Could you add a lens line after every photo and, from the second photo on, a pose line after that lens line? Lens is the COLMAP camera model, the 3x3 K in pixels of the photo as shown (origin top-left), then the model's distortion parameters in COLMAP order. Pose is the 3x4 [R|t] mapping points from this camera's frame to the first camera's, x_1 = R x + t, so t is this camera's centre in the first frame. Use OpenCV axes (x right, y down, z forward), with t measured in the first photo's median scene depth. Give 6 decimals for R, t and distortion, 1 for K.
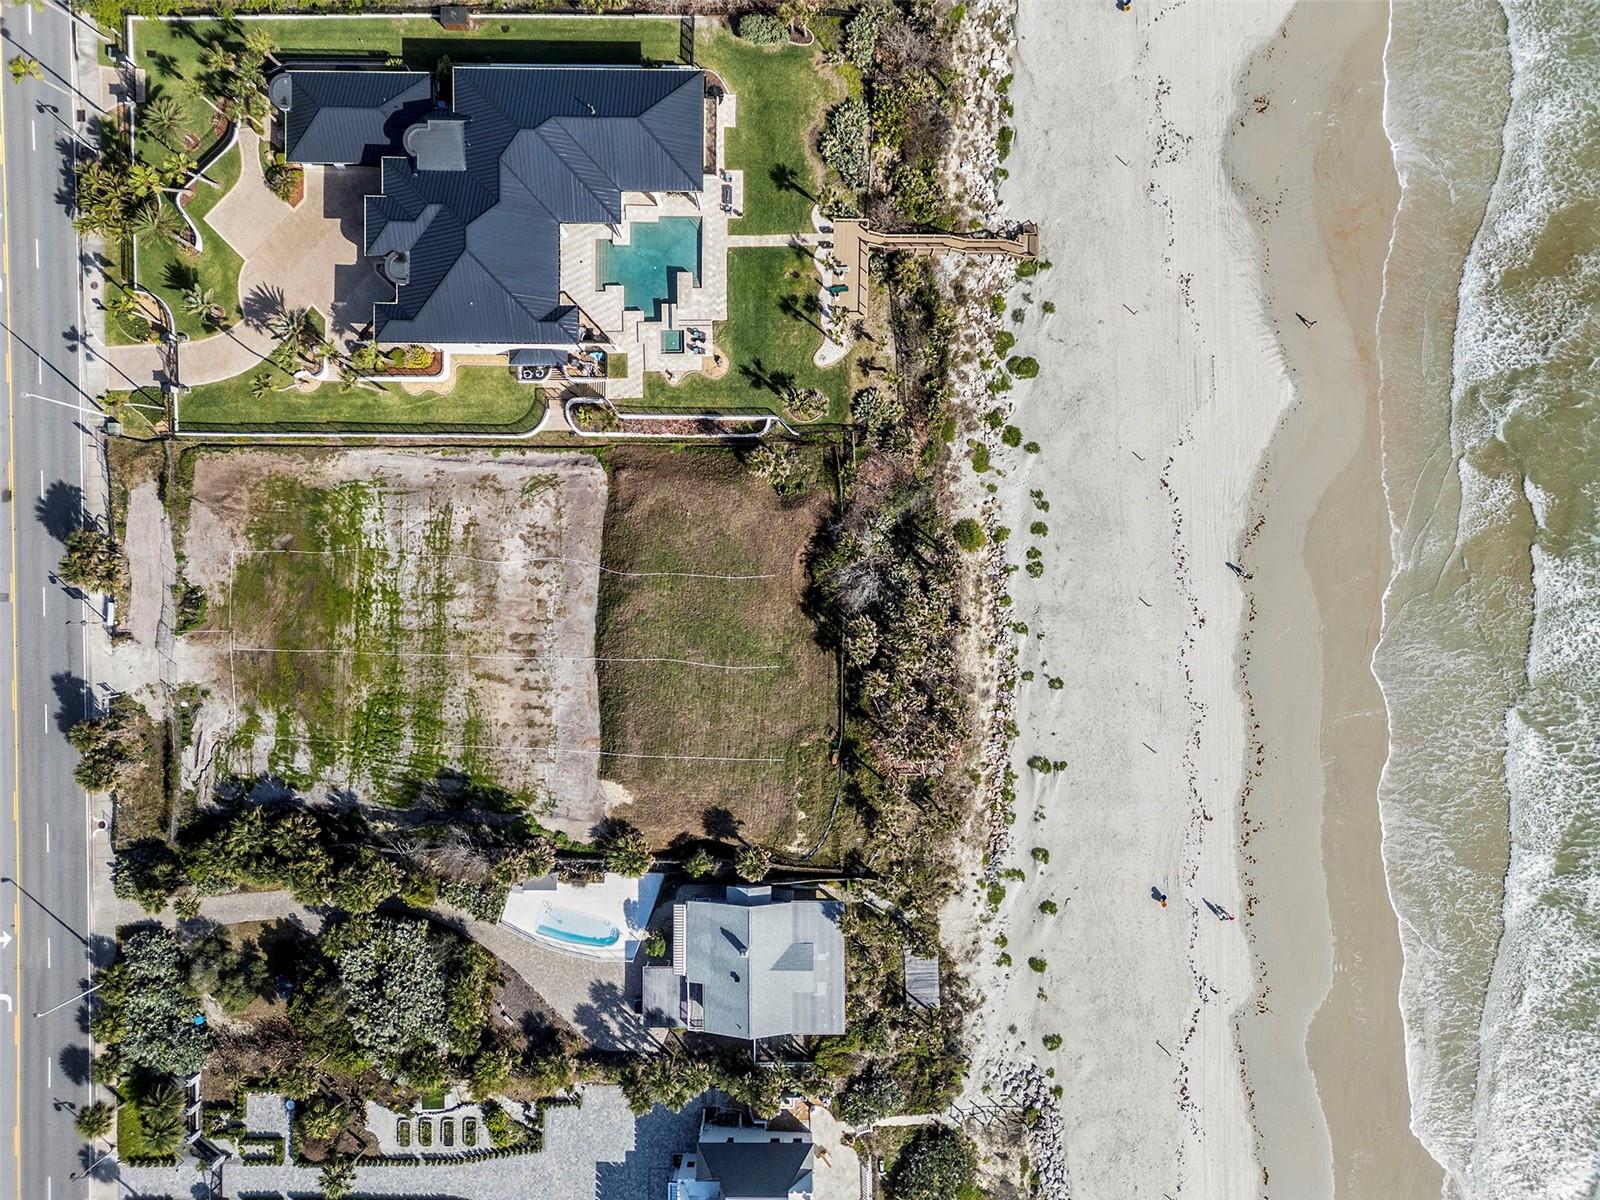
lens RADIAL K [[1109.2, 0, 800.0], [0, 1109.2, 600.0], [0, 0, 1]] dist [0.093509, -0.094013]
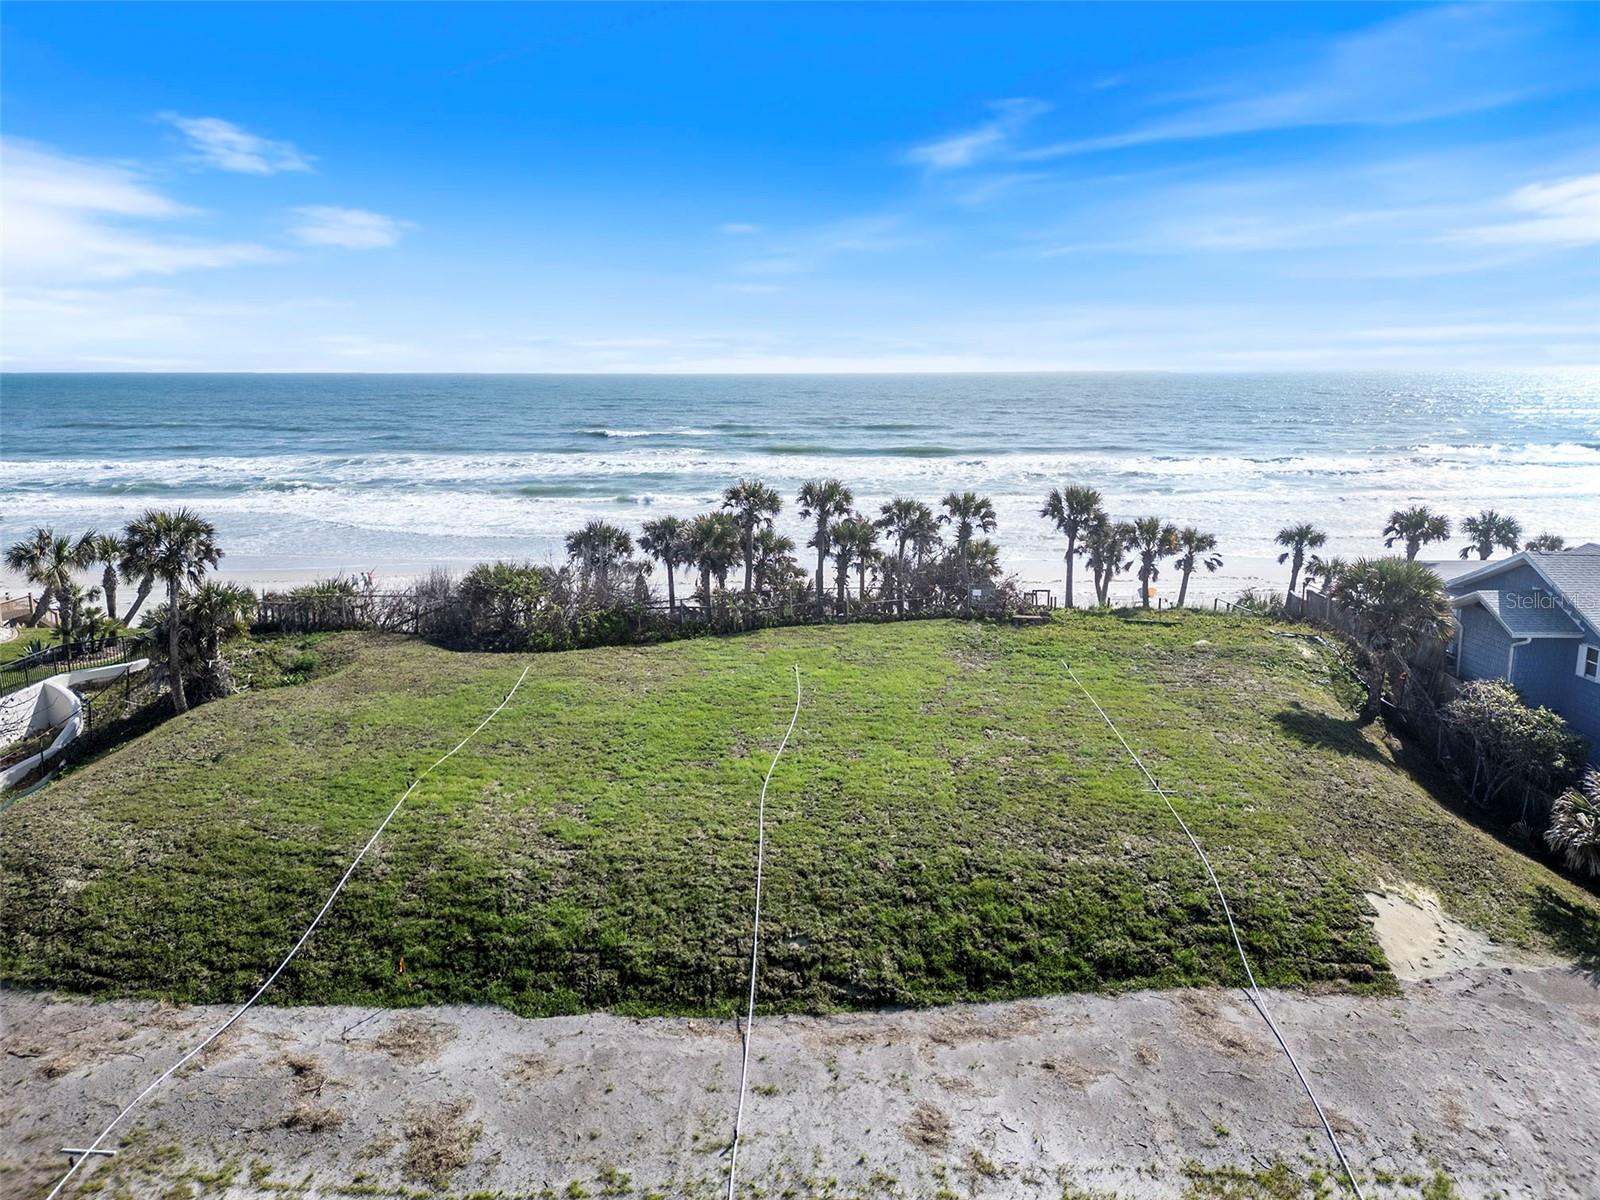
lens RADIAL K [[1109.2, 0, 800.0], [0, 1109.2, 600.0], [0, 0, 1]] dist [0.093509, -0.094013]
pose [[0.003092, -0.189219, 0.981930, -0.348239], [0.999995, 0.000744, -0.003006, 0.060699], [-0.000162, 0.981935, 0.189221, 0.890937]]
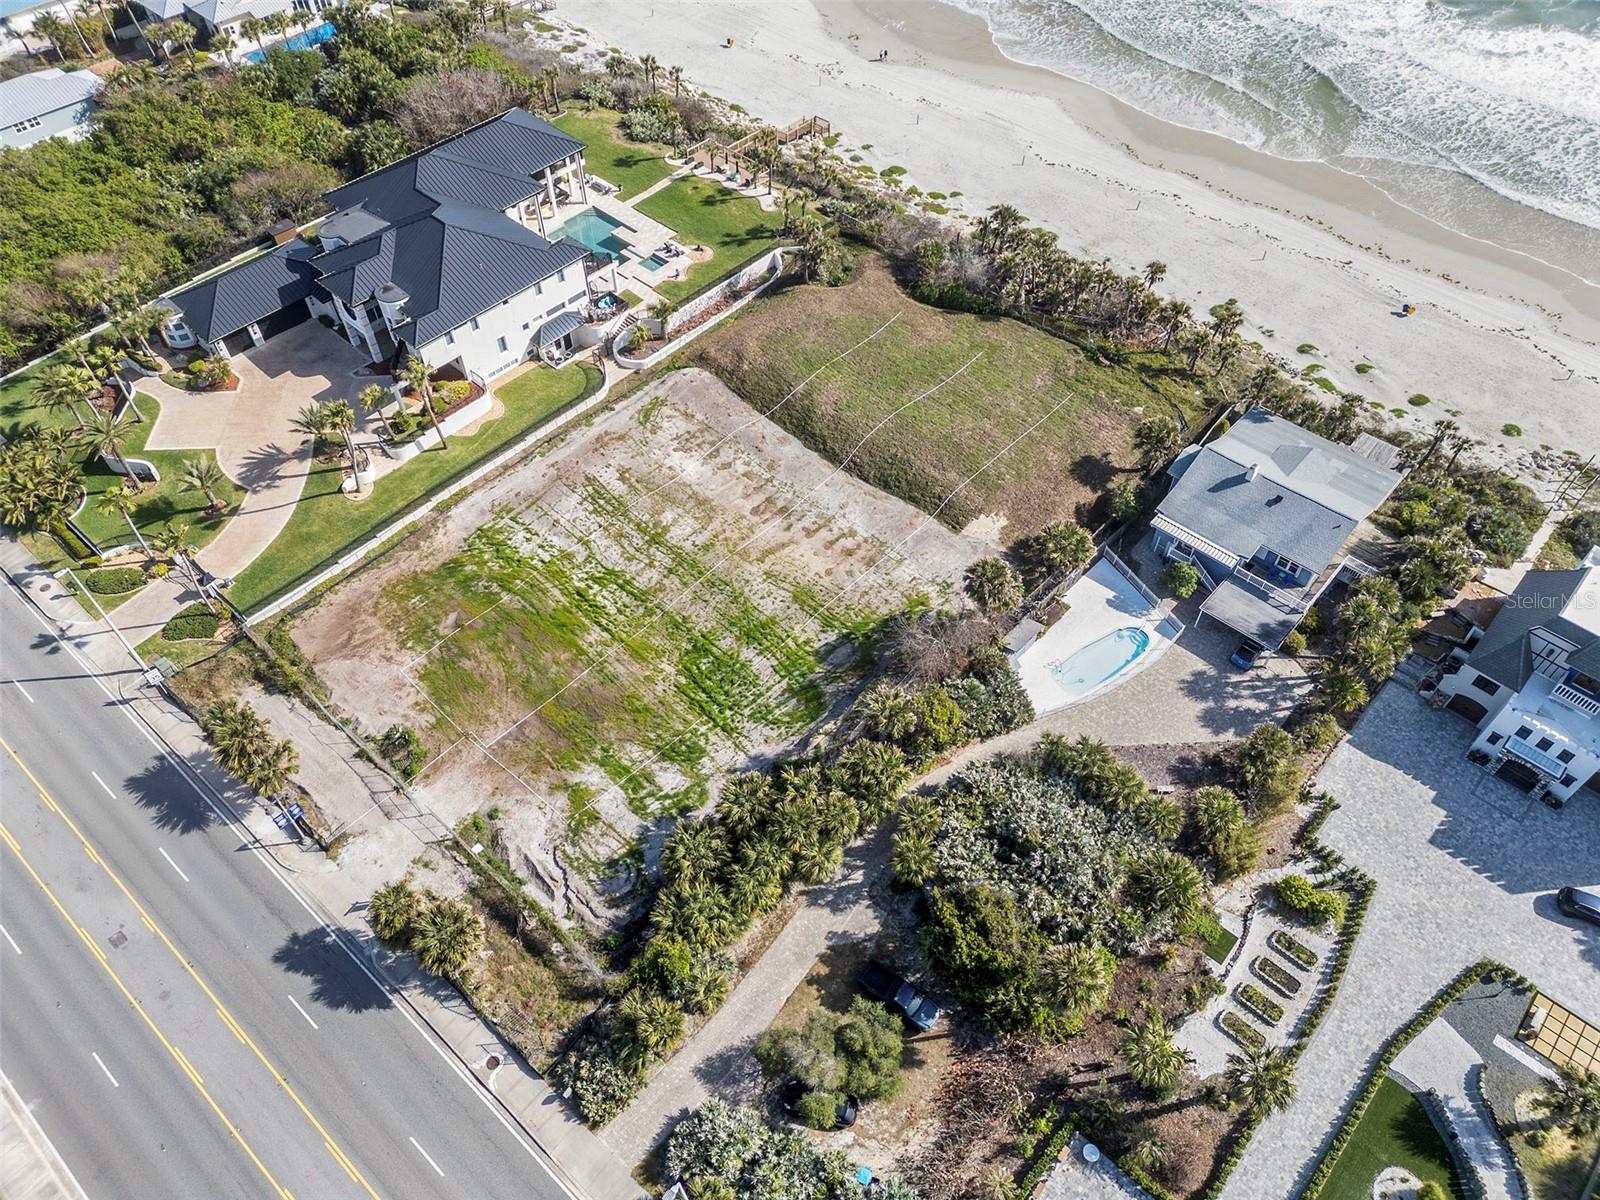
lens RADIAL K [[1109.2, 0, 800.0], [0, 1109.2, 600.0], [0, 0, 1]] dist [0.093509, -0.094013]
pose [[0.674601, -0.564830, 0.475270, -0.653252], [0.738130, 0.523866, -0.425123, 0.434420], [-0.008856, 0.637599, 0.770318, 0.414282]]
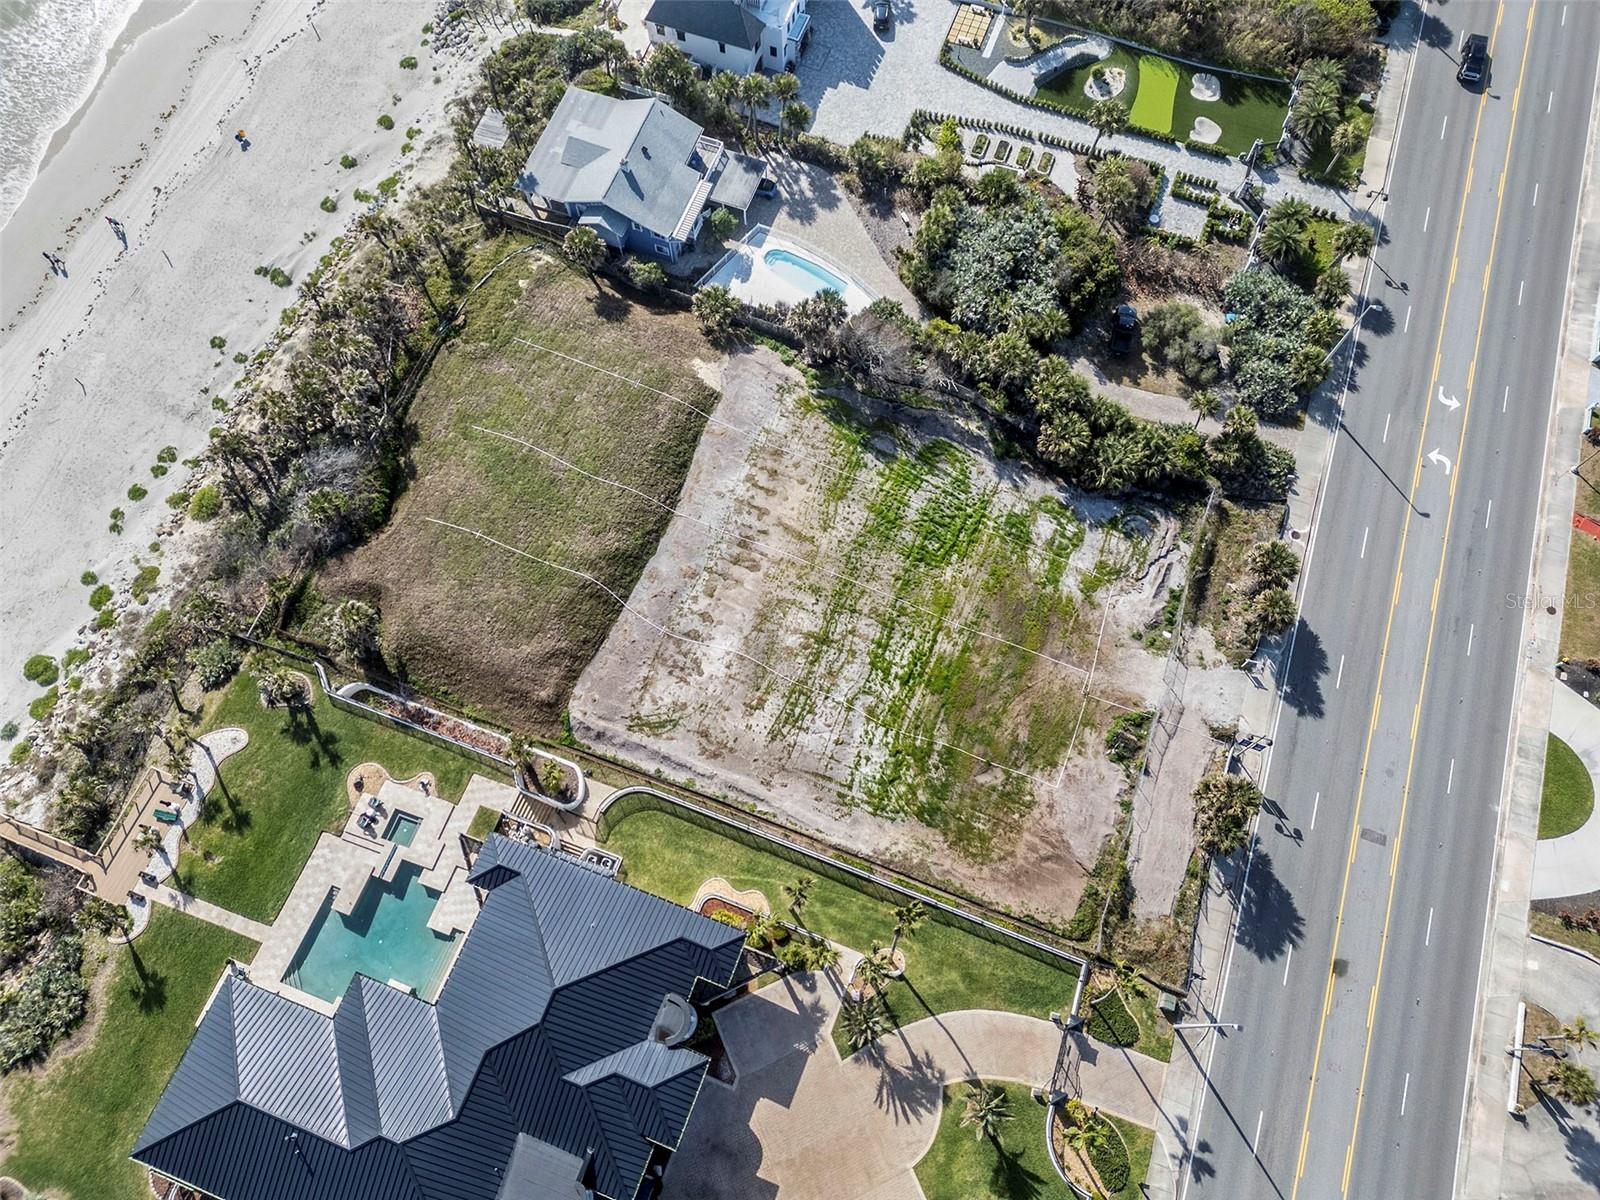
lens RADIAL K [[1109.2, 0, 800.0], [0, 1109.2, 600.0], [0, 0, 1]] dist [0.093509, -0.094013]
pose [[-0.936034, -0.320346, 0.145669, -0.412884], [0.351583, -0.869152, 0.347800, -0.260465], [0.015192, 0.376767, 0.926183, 0.248035]]
